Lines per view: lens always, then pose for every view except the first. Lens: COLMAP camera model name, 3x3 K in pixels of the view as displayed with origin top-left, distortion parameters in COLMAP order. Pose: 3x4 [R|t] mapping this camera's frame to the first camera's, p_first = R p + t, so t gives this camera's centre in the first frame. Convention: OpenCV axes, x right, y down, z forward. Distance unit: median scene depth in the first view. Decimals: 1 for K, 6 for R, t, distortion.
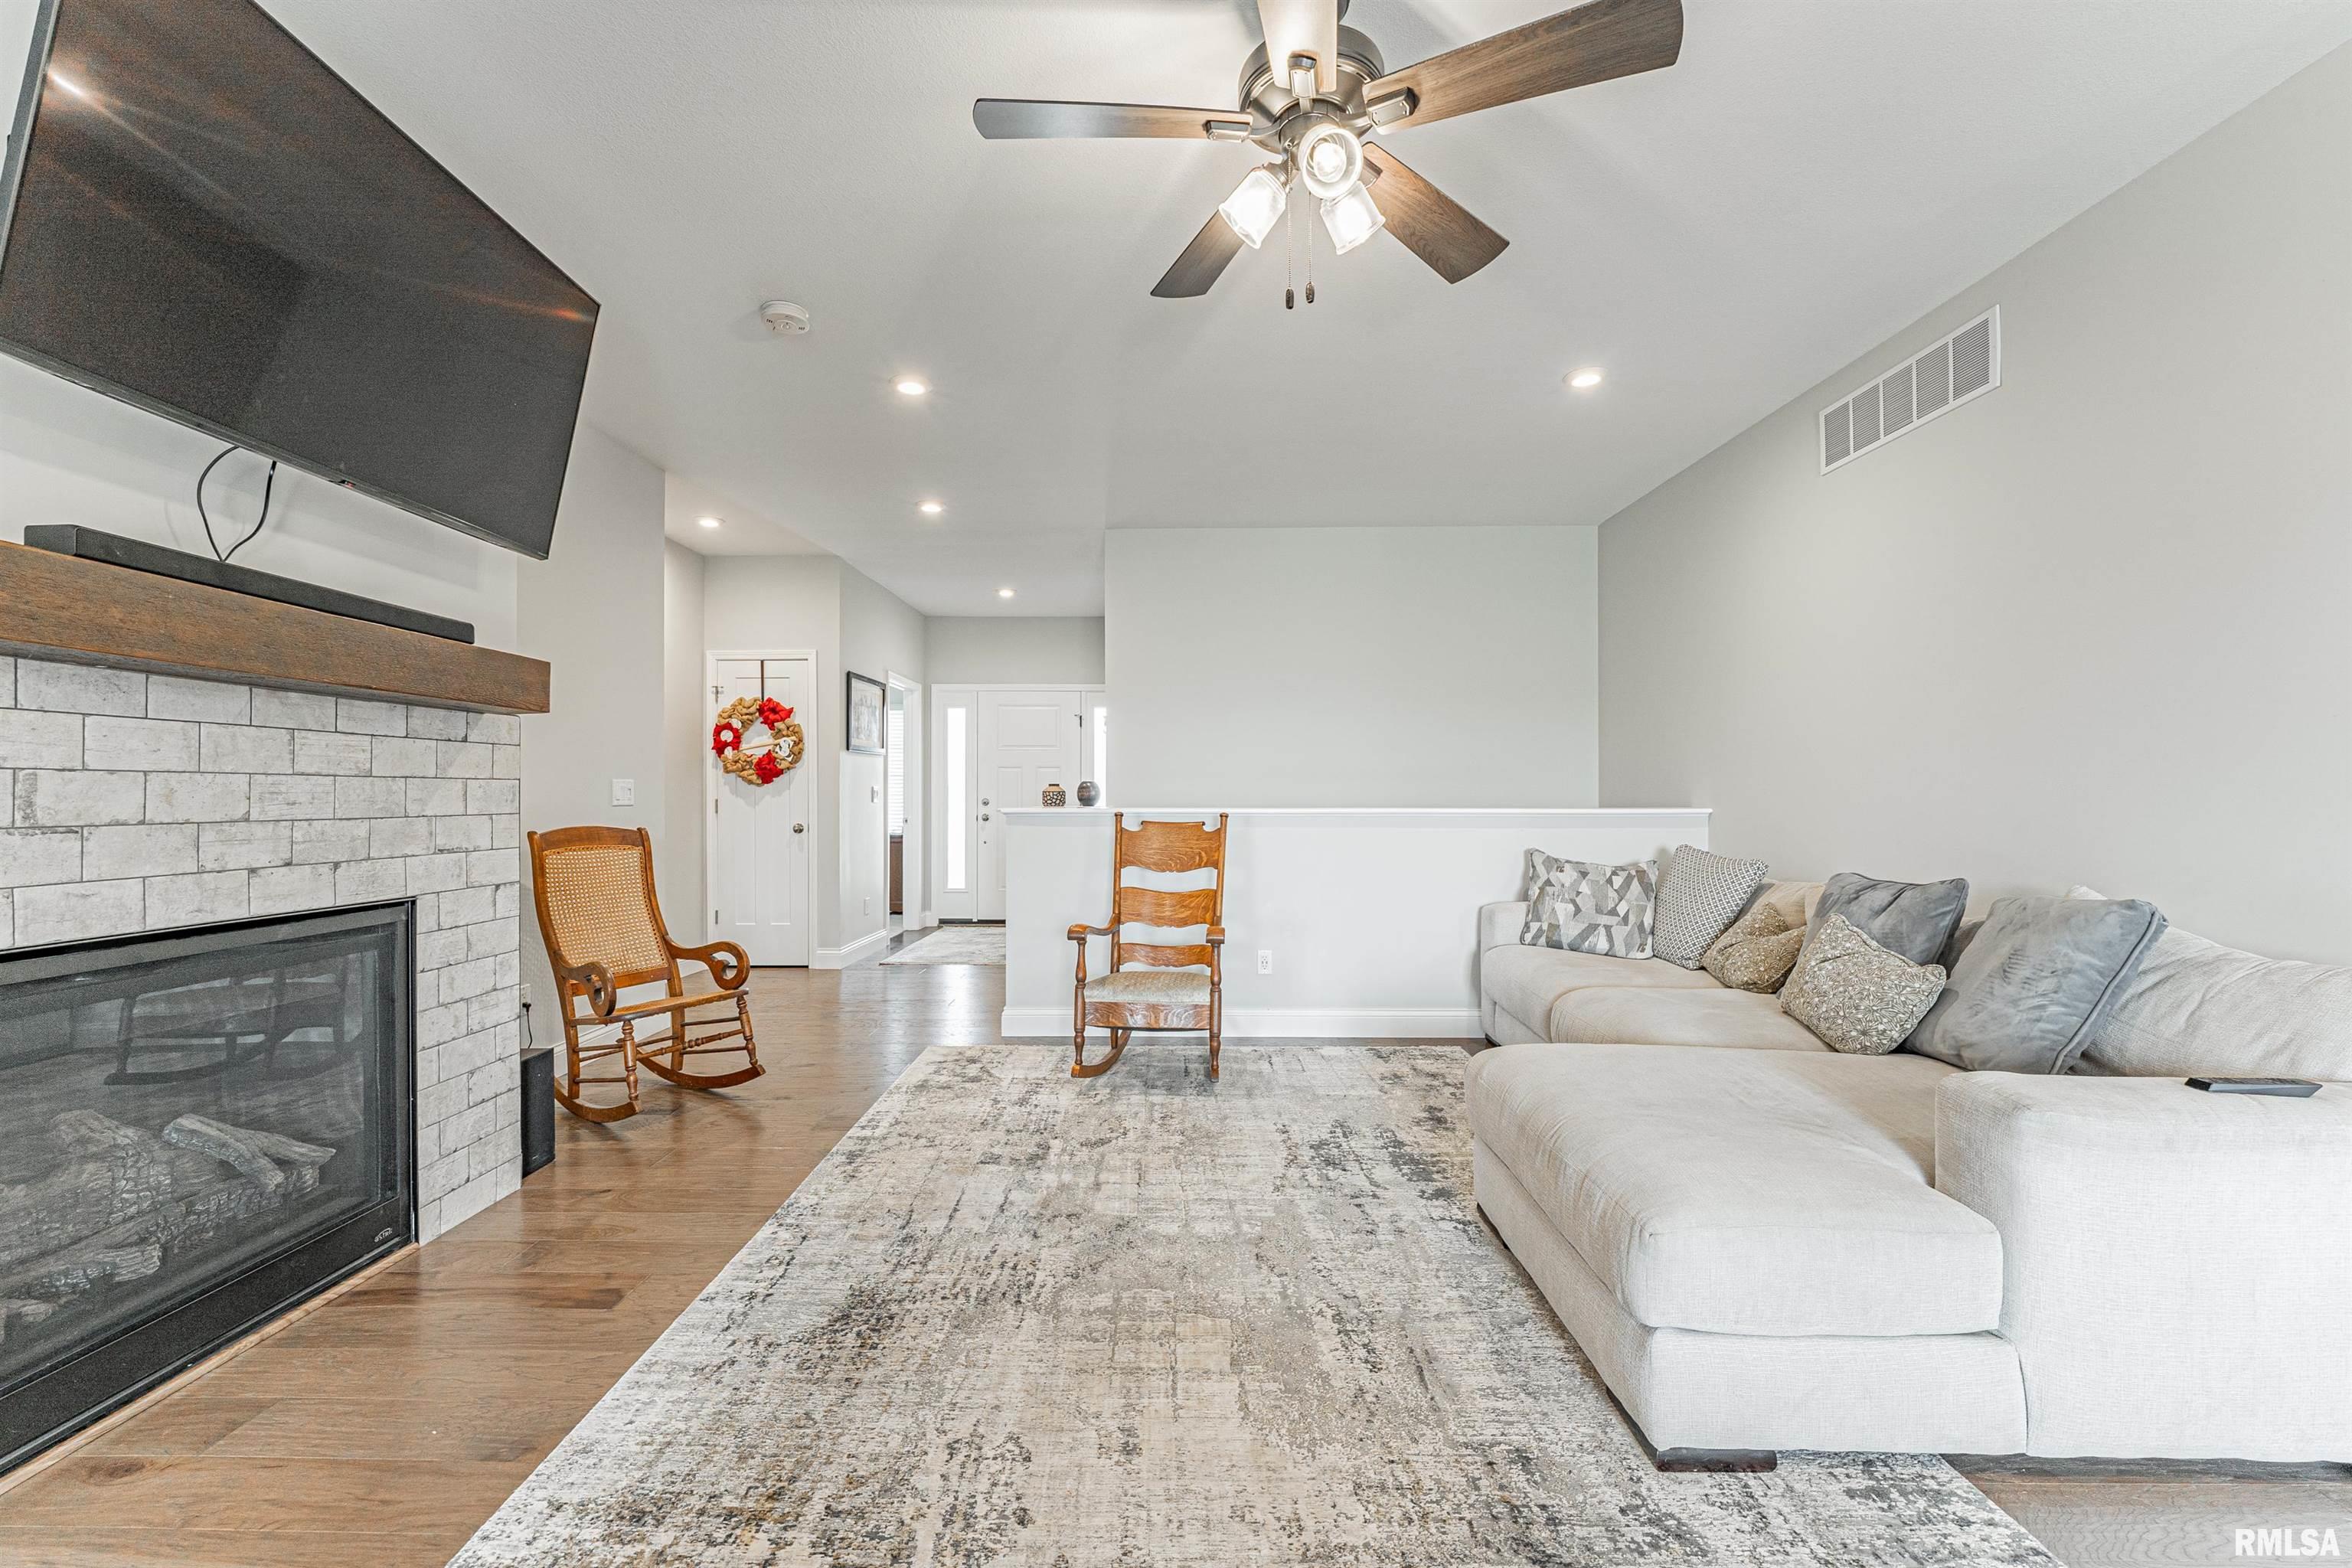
lens RADIAL K [[948.7, 0, 1176.2], [0, 948.7, 803.6], [0, 0, 1]] dist [-0.004555, 0.000244]
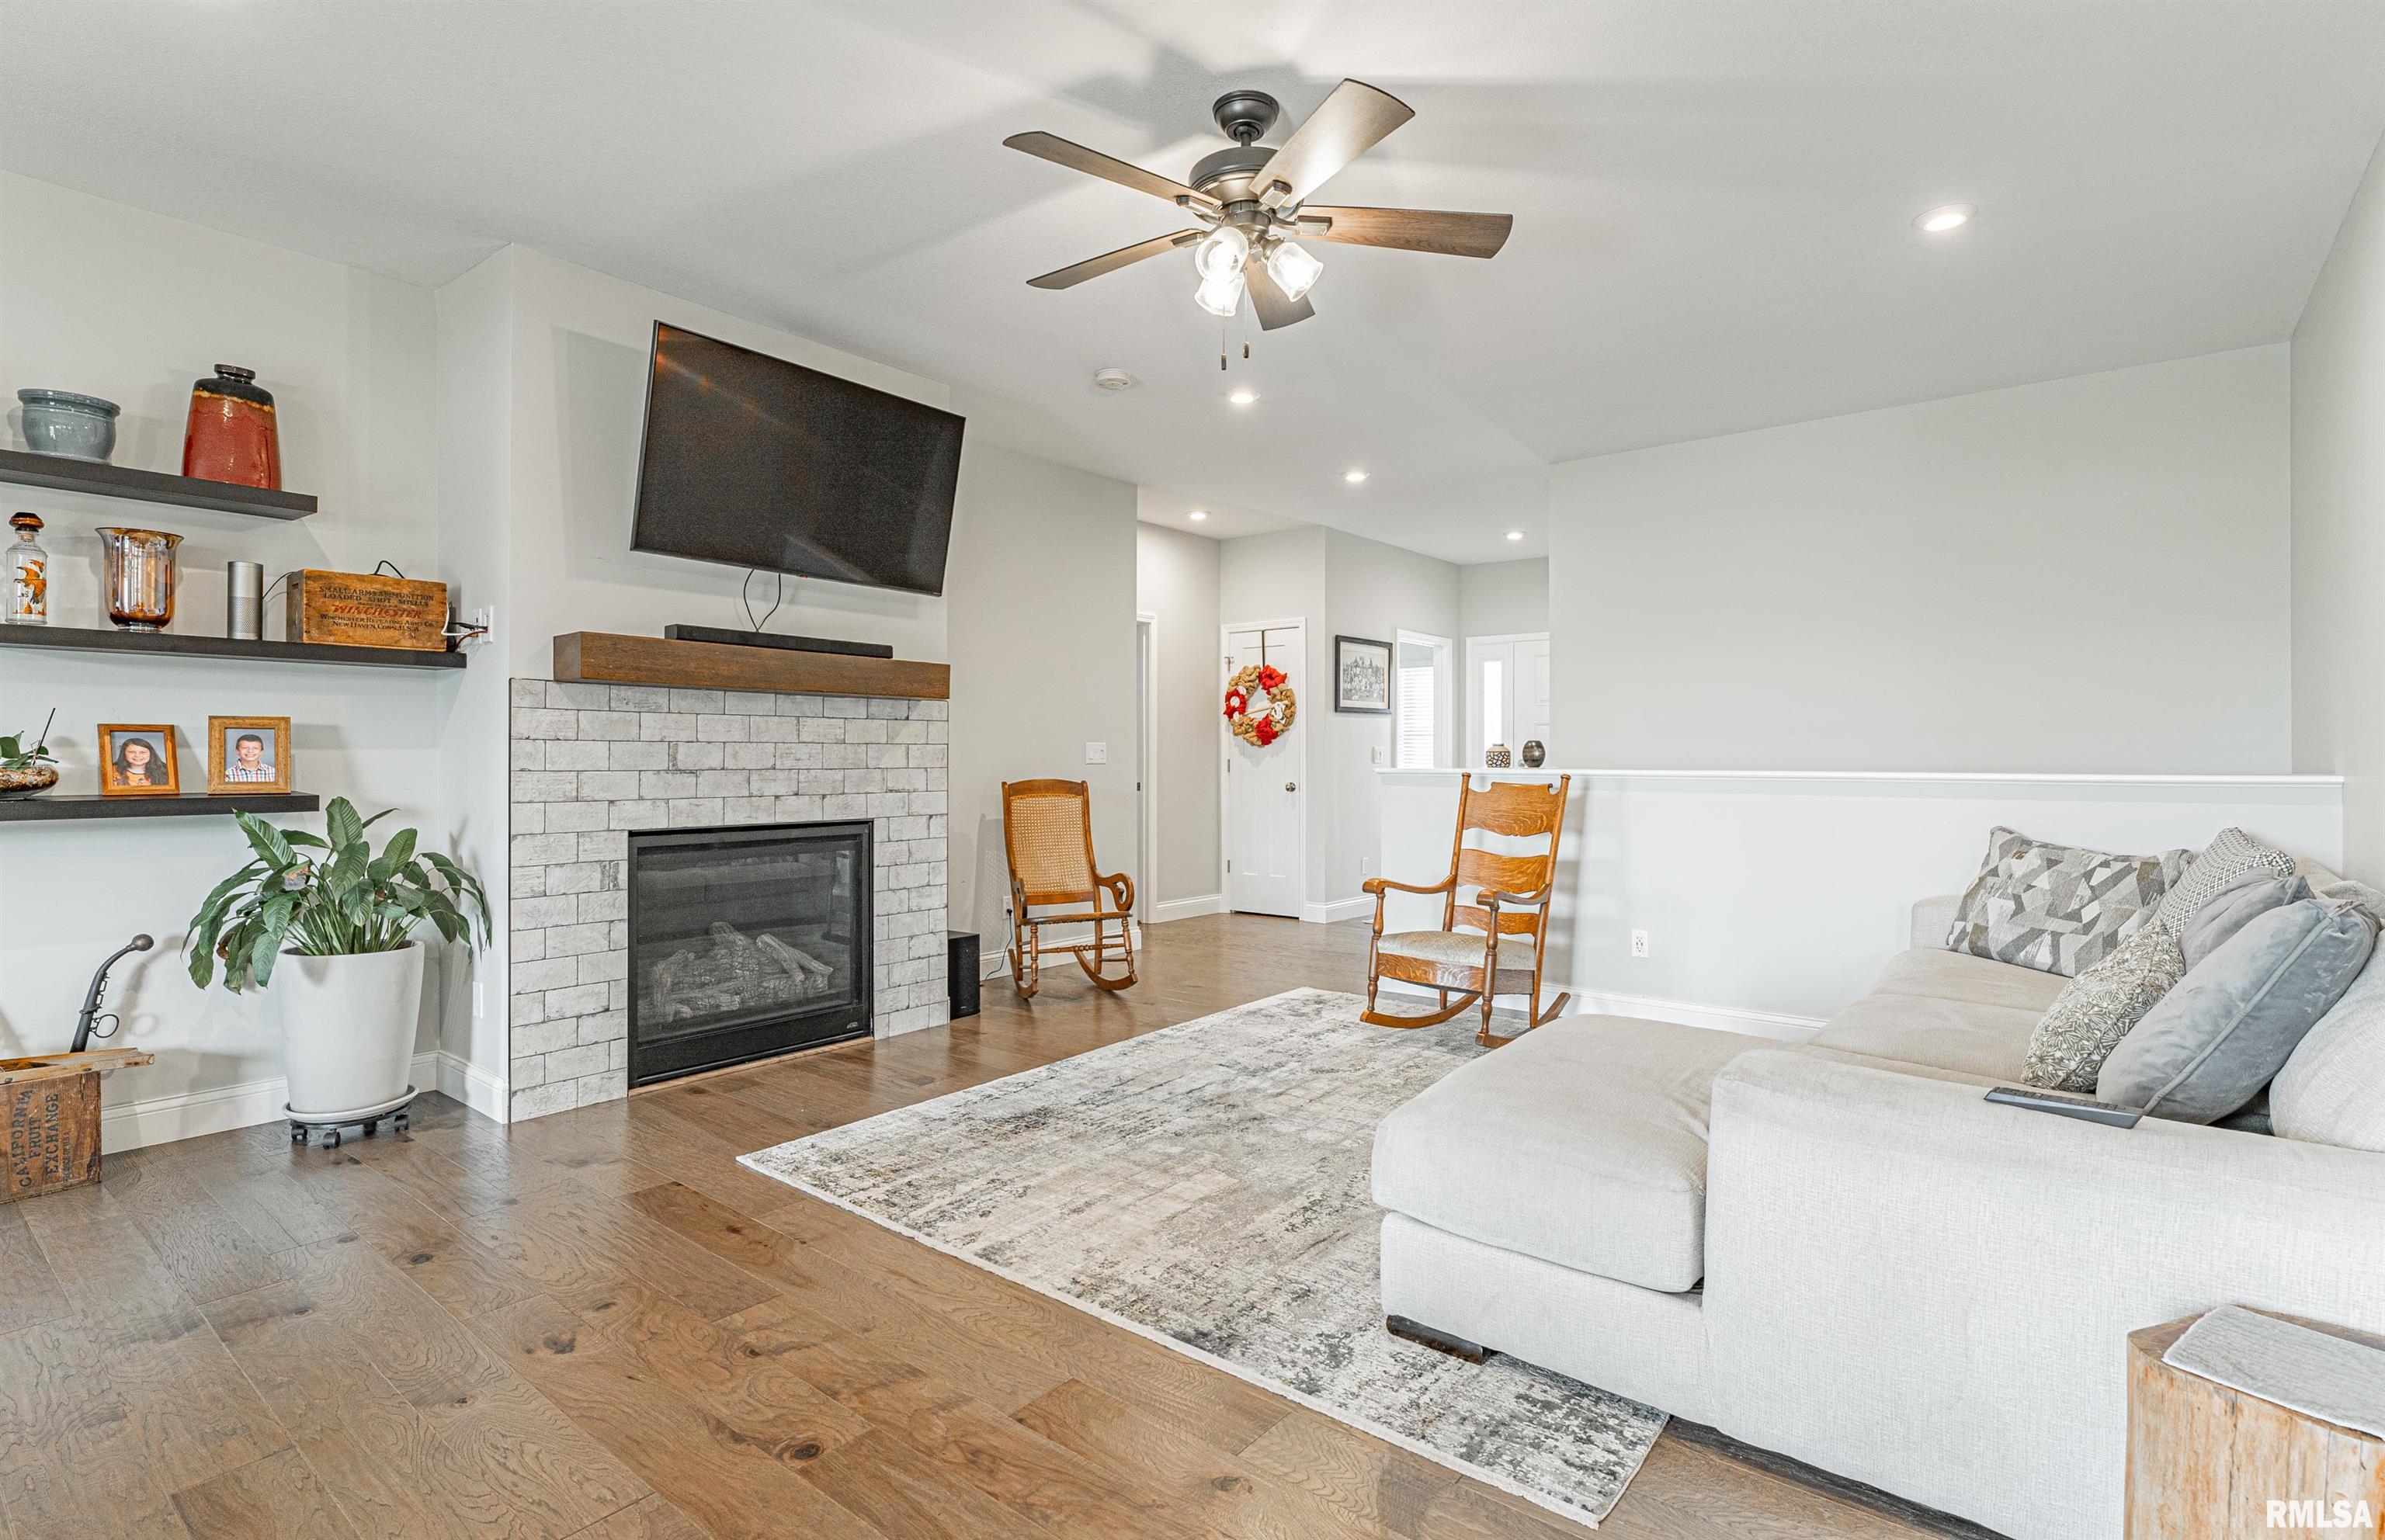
lens RADIAL K [[1120.9, 0, 1192.5], [0, 1120.9, 770.0], [0, 0, 1]] dist [0.000718, -0.000199]
pose [[0.791679, 0.007693, -0.610889, 0.702459], [-0.005875, 0.999970, 0.004978, 0.003587], [0.610909, -0.000352, 0.791701, -0.148117]]
